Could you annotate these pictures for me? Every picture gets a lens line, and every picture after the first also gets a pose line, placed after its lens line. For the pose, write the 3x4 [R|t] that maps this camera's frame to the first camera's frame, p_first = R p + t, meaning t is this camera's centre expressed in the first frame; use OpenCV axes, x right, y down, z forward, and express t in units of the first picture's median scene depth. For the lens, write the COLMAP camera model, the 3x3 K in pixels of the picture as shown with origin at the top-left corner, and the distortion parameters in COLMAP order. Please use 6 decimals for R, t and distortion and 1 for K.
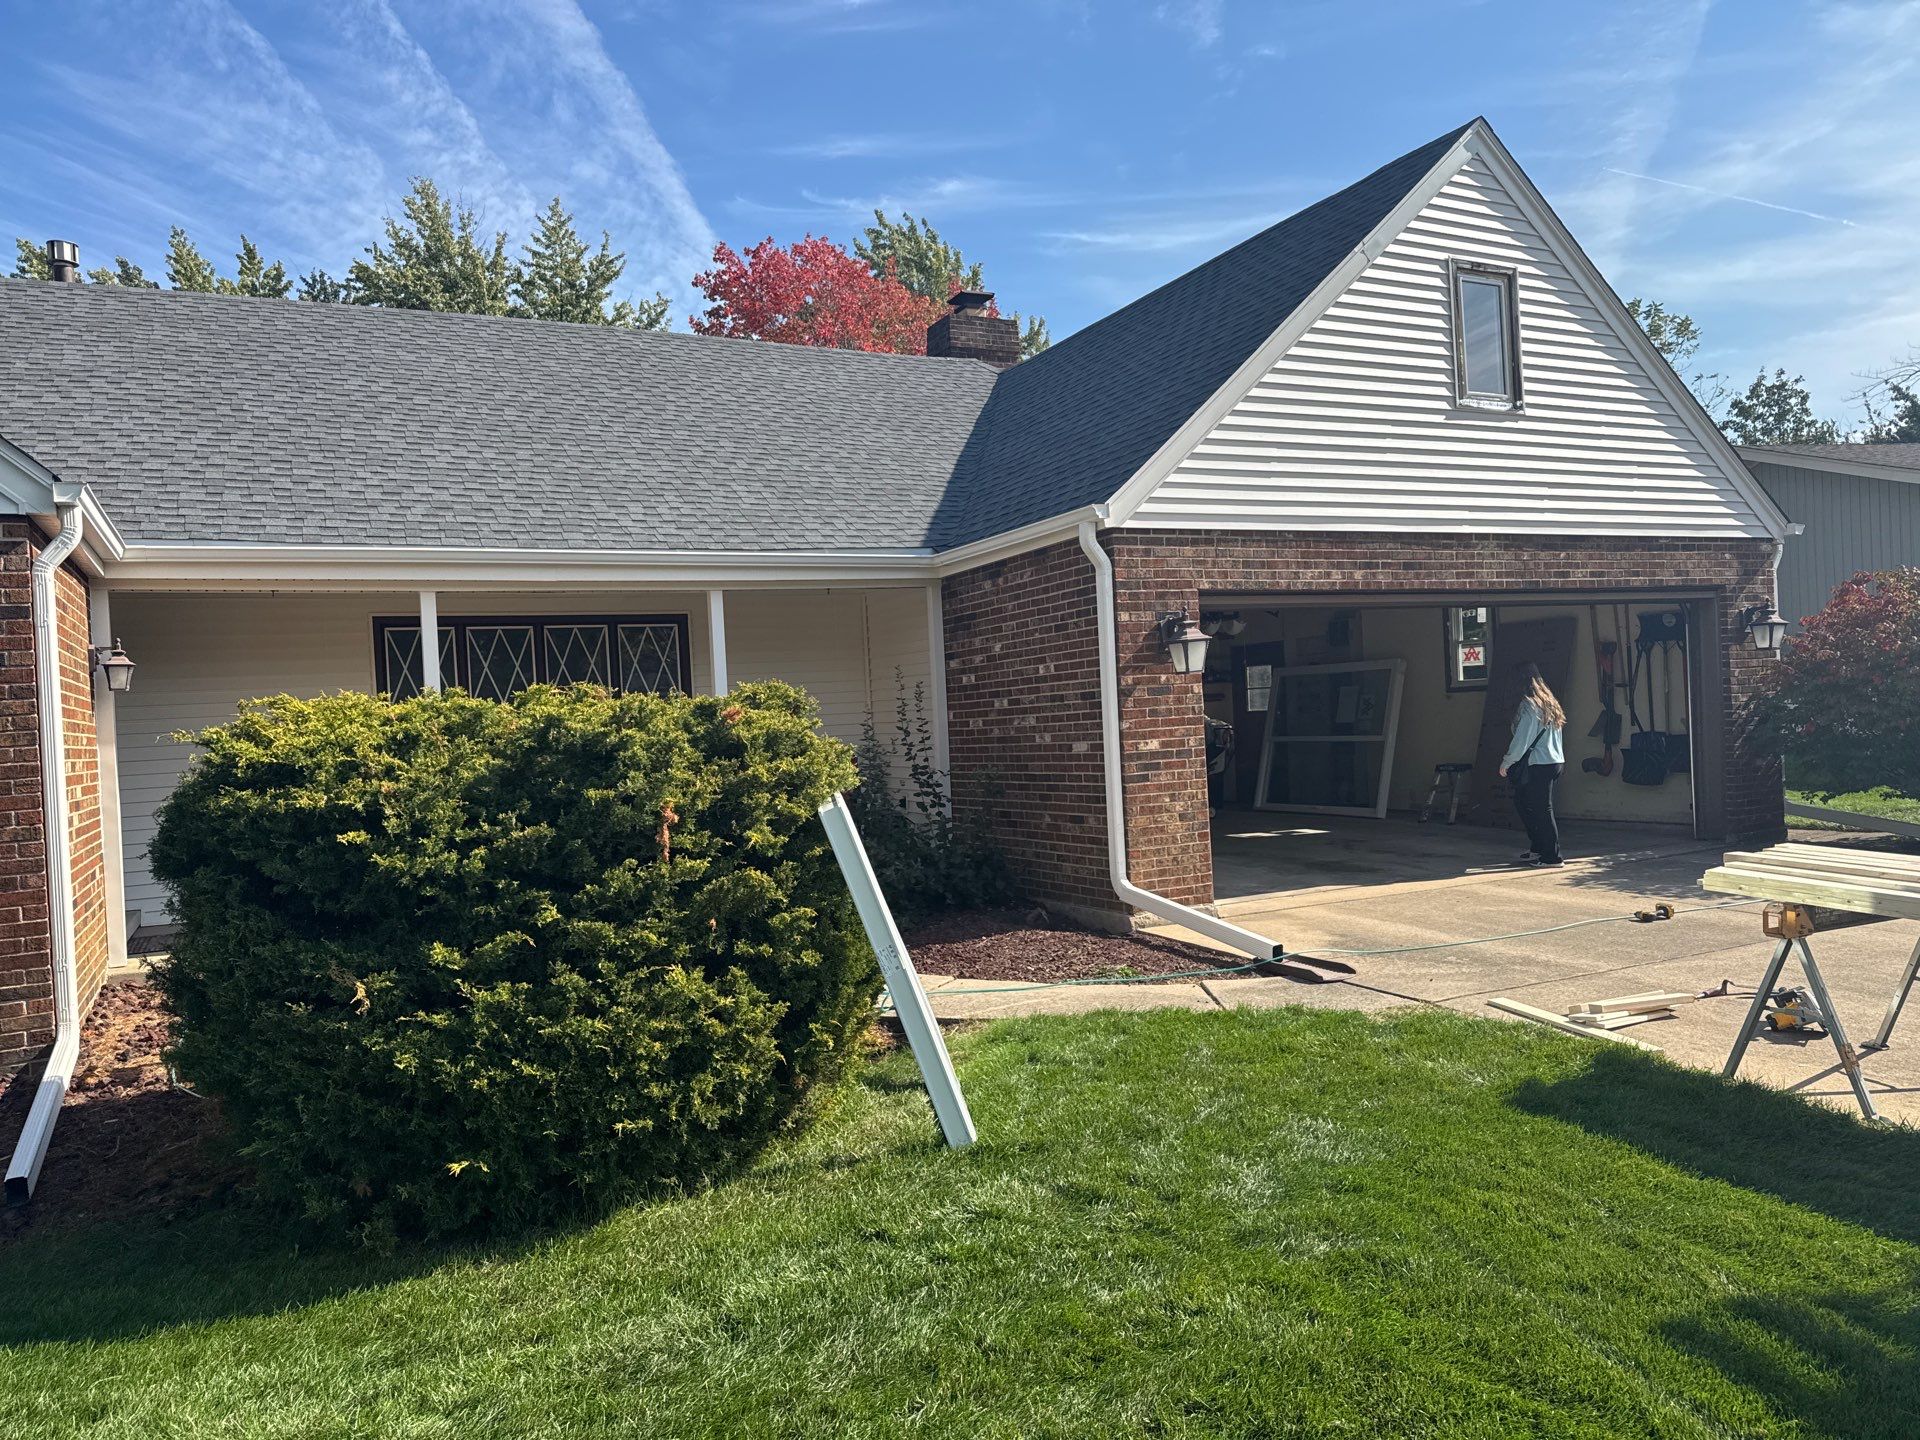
lens RADIAL K [[1323.1, 0, 960.0], [0, 1323.1, 720.0], [0, 0, 1]] dist [0.060839, -0.051073]
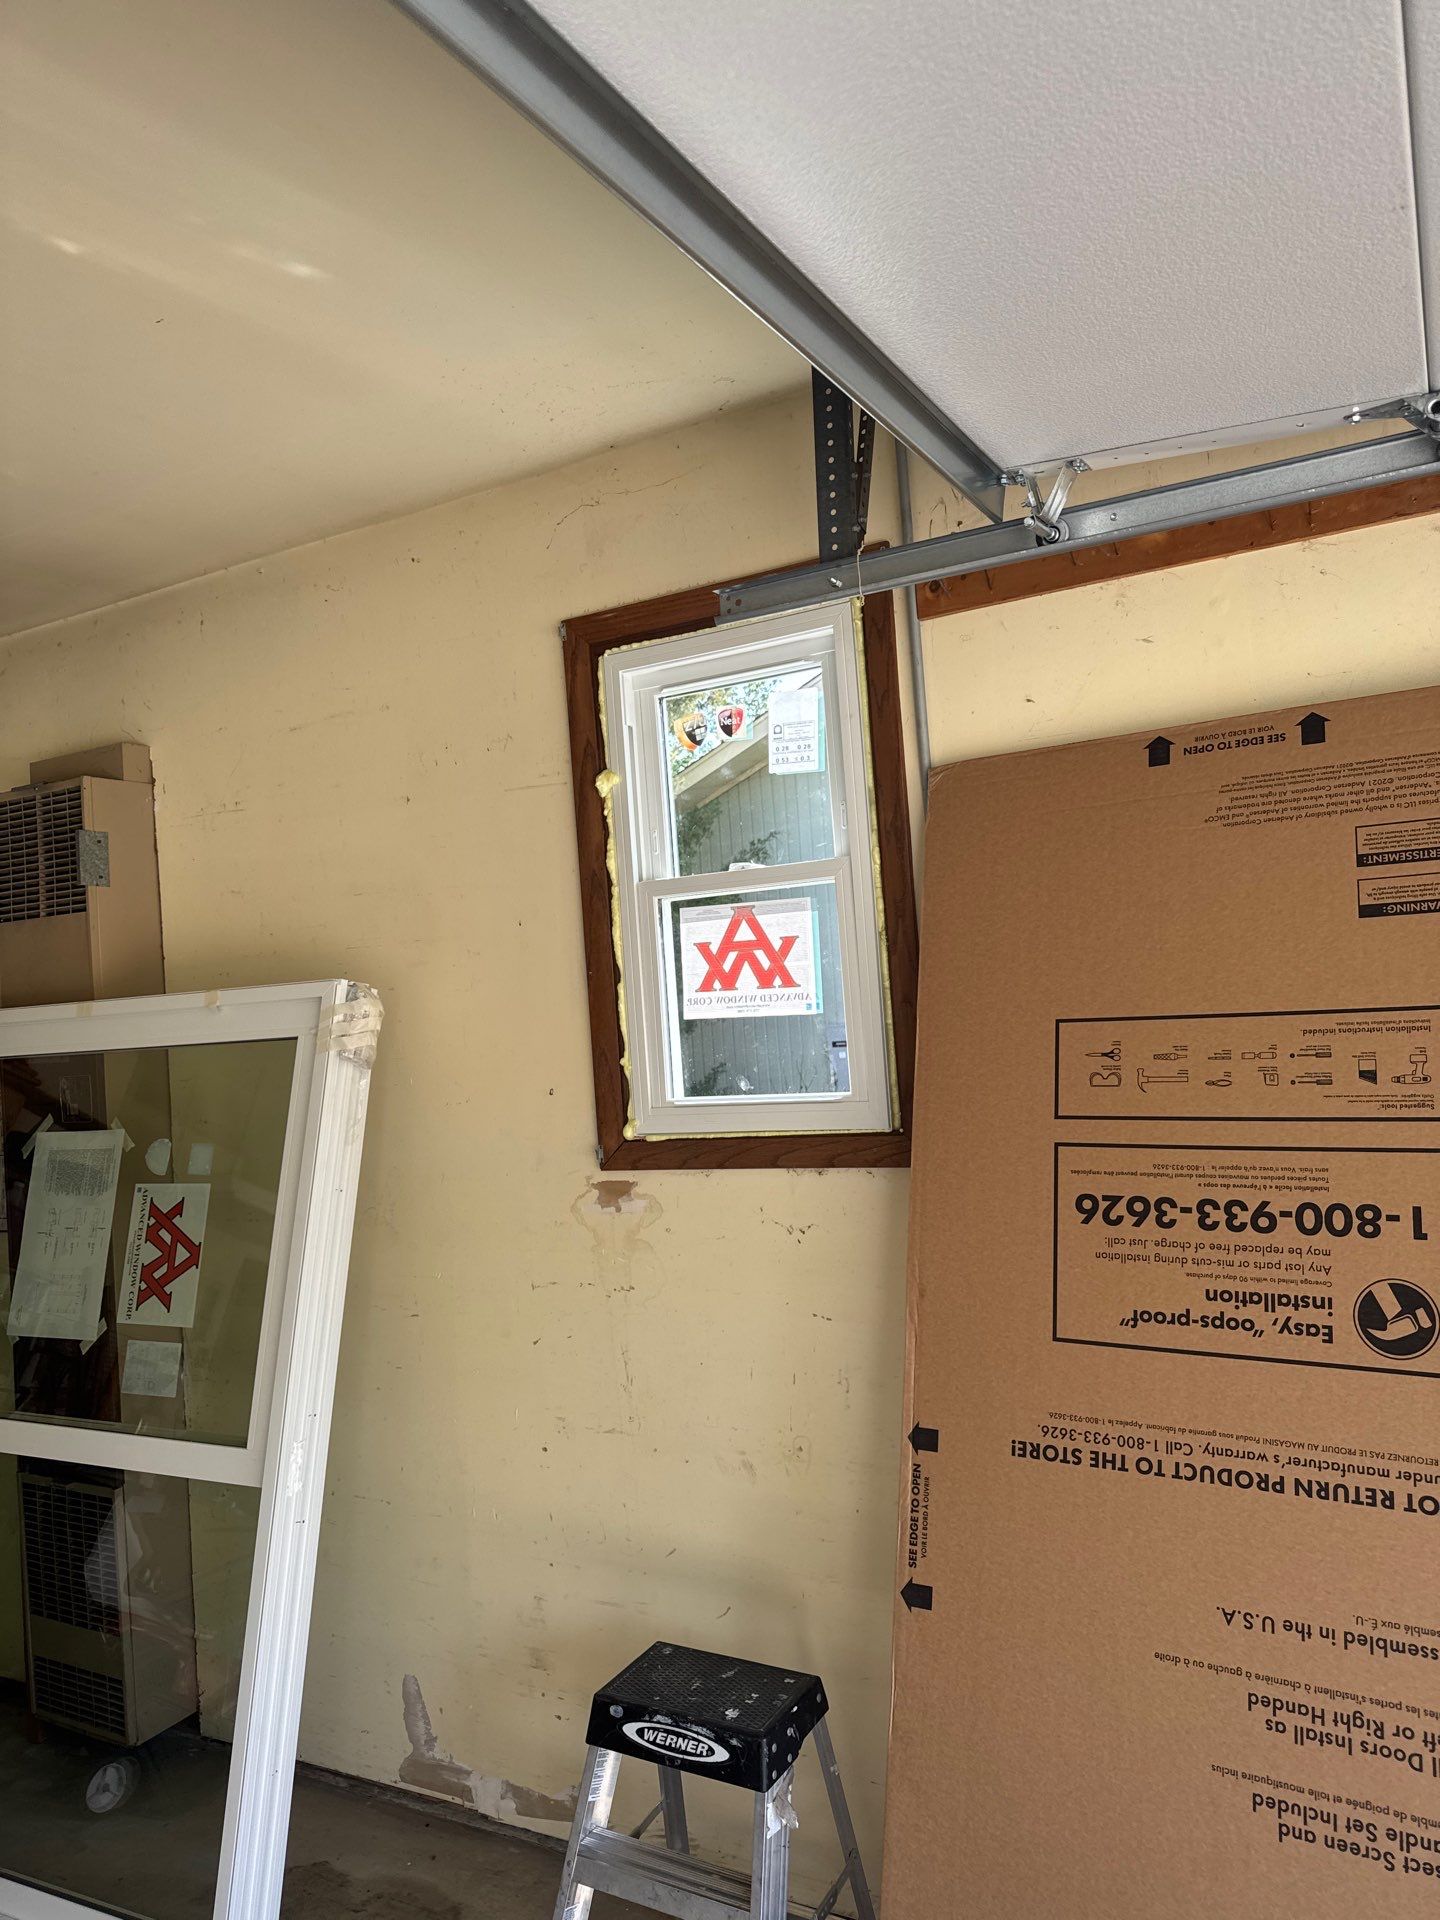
lens RADIAL K [[1323.1, 0, 714.6], [0, 1323.1, 957.7], [0, 0, 1]] dist [0.060839, -0.051073]
pose [[0.819322, 0.011456, 0.573219, 0.407627], [0.031857, 0.997346, -0.065466, -0.054617], [-0.572447, 0.071898, 0.816783, 1.252317]]
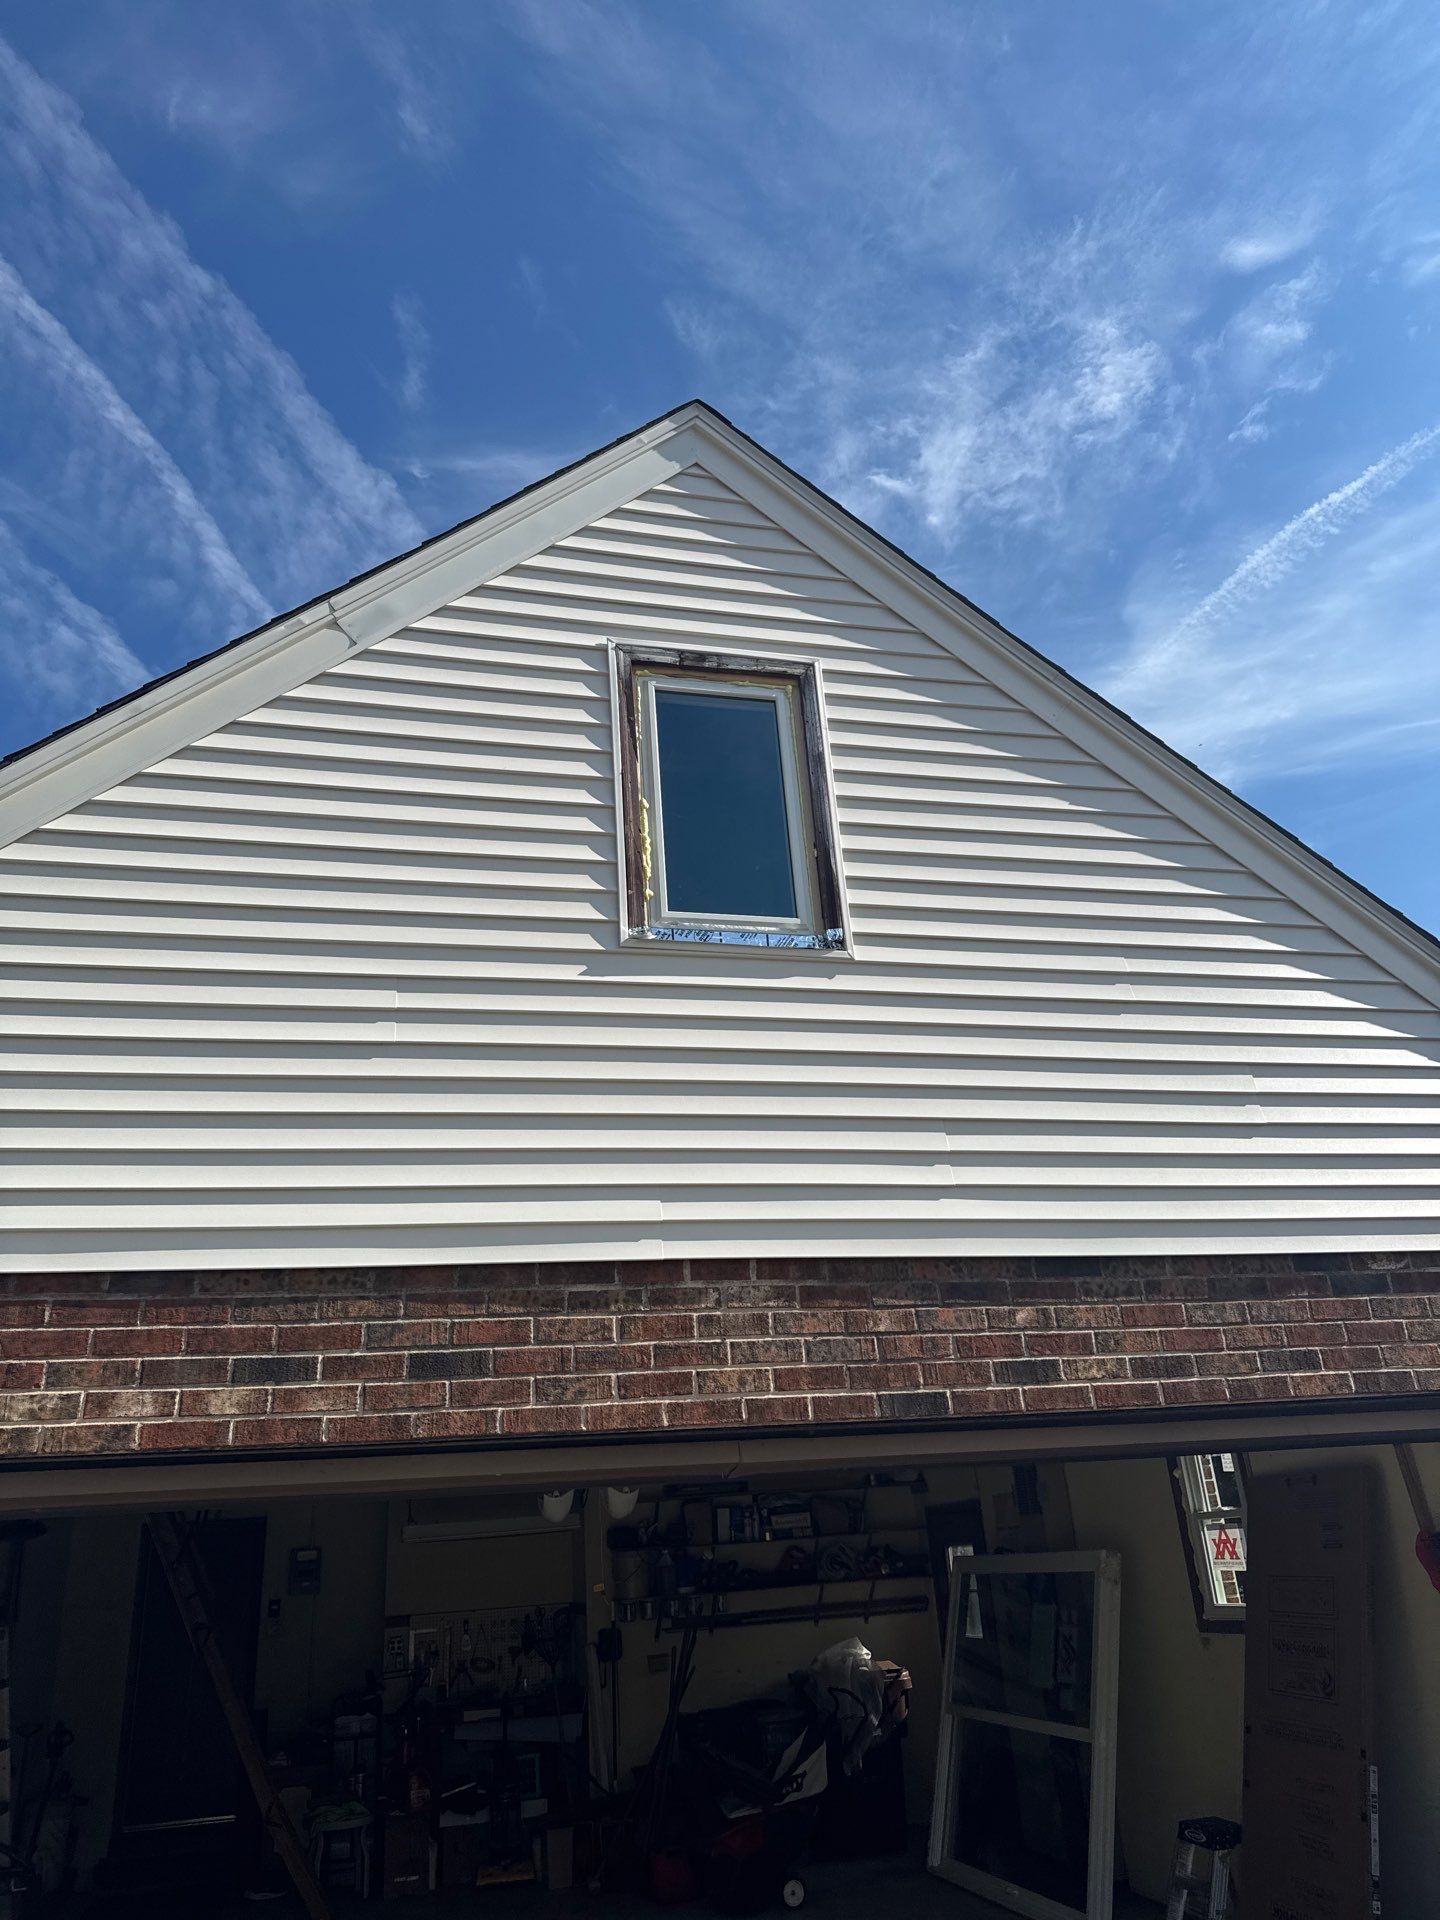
lens RADIAL K [[1323.1, 0, 714.6], [0, 1323.1, 957.7], [0, 0, 1]] dist [0.060839, -0.051073]
pose [[0.973708, -0.104734, -0.202295, 0.474089], [0.013133, 0.912372, -0.409152, -0.068280], [0.227420, 0.395738, 0.889759, 0.651984]]
